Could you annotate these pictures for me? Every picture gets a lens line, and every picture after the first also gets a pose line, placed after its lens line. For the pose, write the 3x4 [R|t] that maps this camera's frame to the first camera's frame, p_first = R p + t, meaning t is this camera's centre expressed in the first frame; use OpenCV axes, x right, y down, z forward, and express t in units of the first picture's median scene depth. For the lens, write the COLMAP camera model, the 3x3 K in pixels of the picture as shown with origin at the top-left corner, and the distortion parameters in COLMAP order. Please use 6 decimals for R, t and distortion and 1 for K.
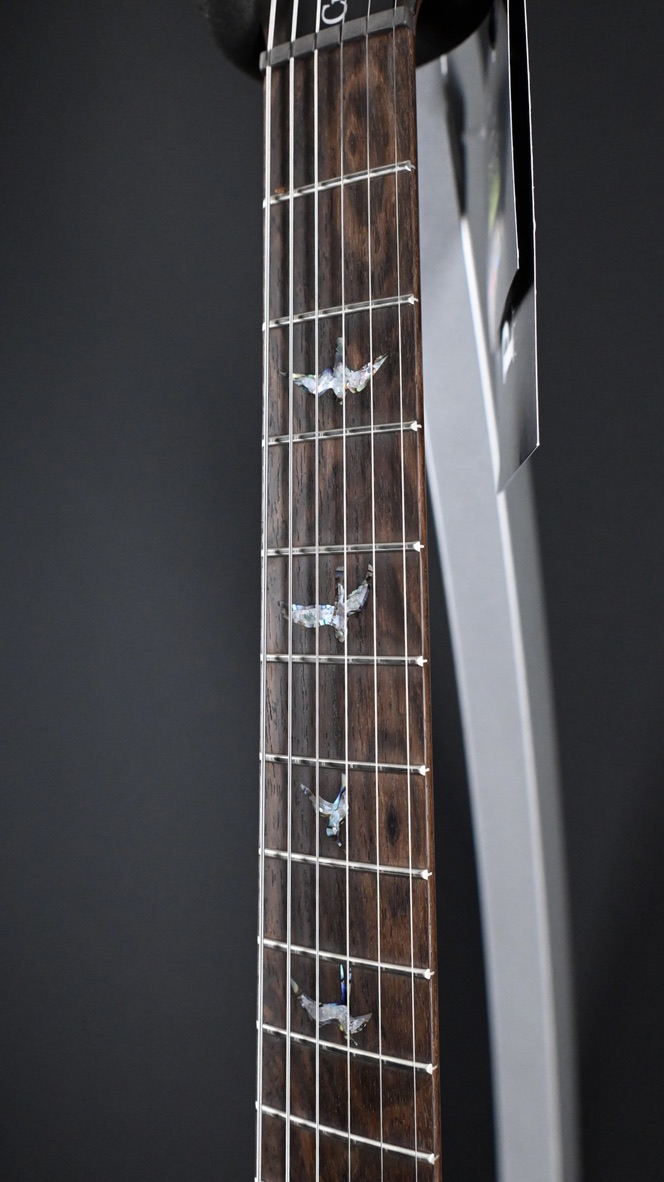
lens RADIAL K [[808.0, 0, 332.0], [0, 808.0, 591.0], [0, 0, 1]] dist [0.003099, 0.000351]
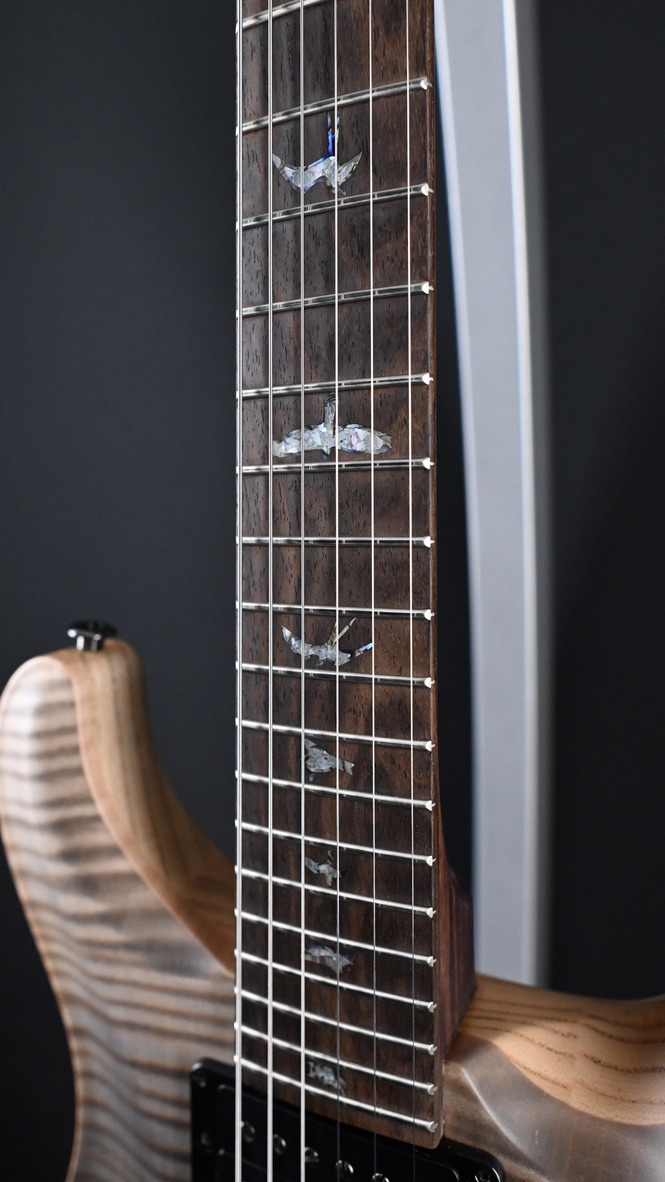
lens RADIAL K [[962.1, 0, 220.9], [0, 962.1, 626.3], [0, 0, 1]] dist [-0.000843, -0.005373]
pose [[0.994653, 0.002460, -0.103243, 0.000897], [0.010847, 0.991698, 0.128128, 0.185581], [0.102701, -0.128563, 0.986369, -0.030951]]
